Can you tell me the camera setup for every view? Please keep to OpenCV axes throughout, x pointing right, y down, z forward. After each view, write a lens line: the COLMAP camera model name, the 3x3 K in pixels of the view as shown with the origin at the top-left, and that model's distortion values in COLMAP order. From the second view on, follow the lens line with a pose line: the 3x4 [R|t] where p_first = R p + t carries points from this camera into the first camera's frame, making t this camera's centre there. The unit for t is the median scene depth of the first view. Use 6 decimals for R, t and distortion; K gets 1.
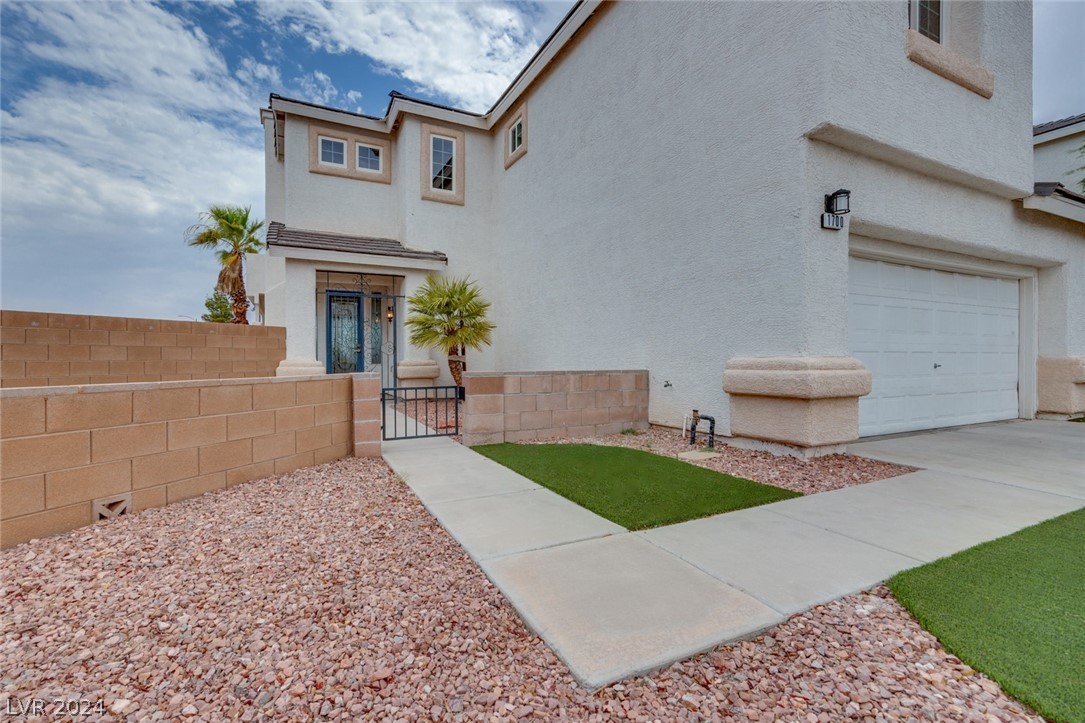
lens RADIAL K [[478.6, 0, 542.5], [0, 478.6, 361.5], [0, 0, 1]] dist [0.008514, 0.000283]
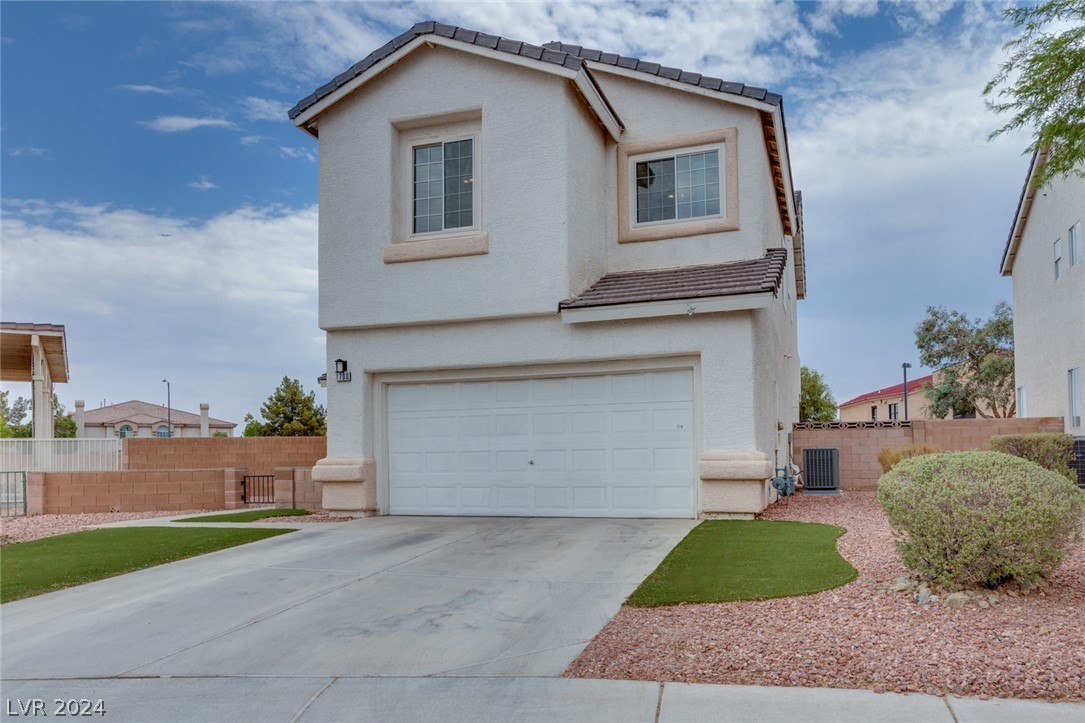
lens RADIAL K [[836.1, 0, 543.3], [0, 836.1, 348.8], [0, 0, 1]] dist [-0.002311, 0.000606]
pose [[0.702019, -0.101070, -0.704950, 2.346123], [0.009383, 0.991105, -0.132752, 0.006532], [0.712096, 0.086580, 0.696723, -0.418549]]
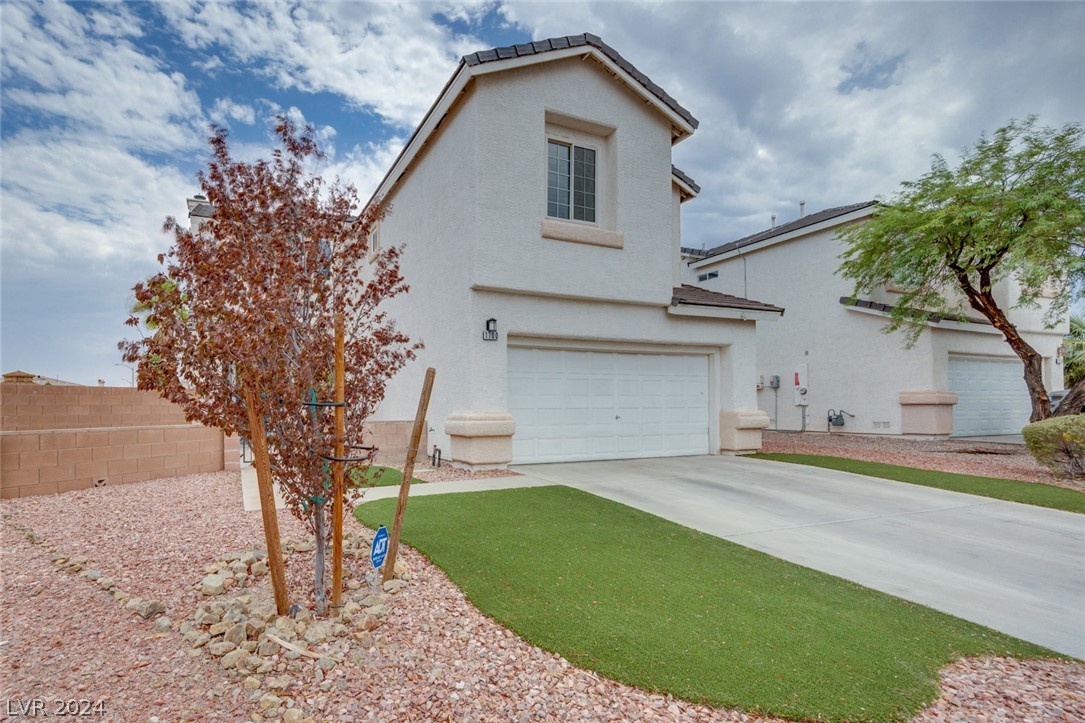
lens RADIAL K [[530.4, 0, 512.6], [0, 530.4, 361.5], [0, 0, 1]] dist [0.002631, -0.000170]
pose [[0.999601, -0.005086, -0.027773, 0.548520], [0.002522, 0.995795, -0.091570, -0.013405], [0.028122, 0.091464, 0.995411, -0.684391]]
